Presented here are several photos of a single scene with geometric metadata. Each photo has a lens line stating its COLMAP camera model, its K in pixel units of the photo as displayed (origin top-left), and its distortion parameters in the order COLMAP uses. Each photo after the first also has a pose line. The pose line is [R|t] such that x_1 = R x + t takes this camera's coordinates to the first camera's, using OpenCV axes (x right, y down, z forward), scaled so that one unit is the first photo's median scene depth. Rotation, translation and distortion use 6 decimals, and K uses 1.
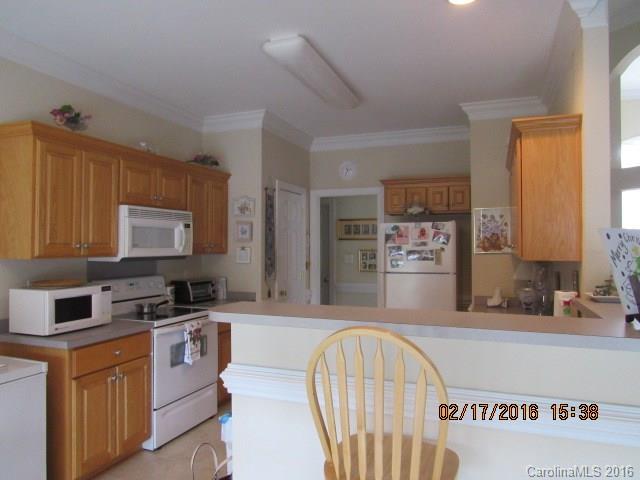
lens RADIAL K [[456.2, 0, 321.9], [0, 456.2, 239.4], [0, 0, 1]] dist [-0.023839, 0.005163]
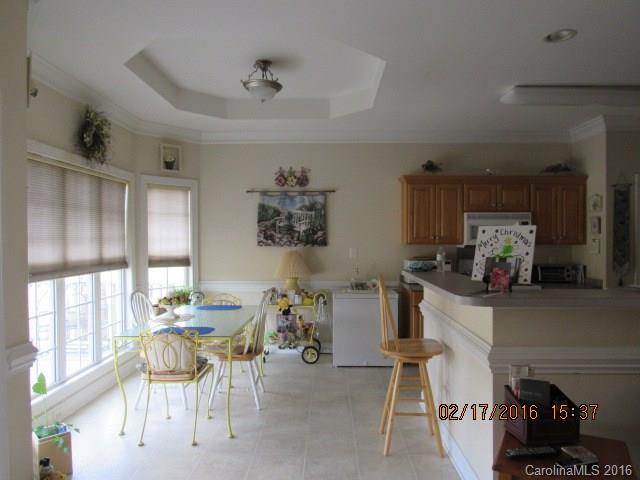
lens RADIAL K [[456.2, 0, 317.2], [0, 456.2, 244.9], [0, 0, 1]] dist [-0.023839, 0.005163]
pose [[0.309686, 0.015356, -0.950715, 0.697170], [0.012243, 0.999722, 0.020136, 0.000143], [0.950760, -0.017875, 0.309412, -0.002355]]
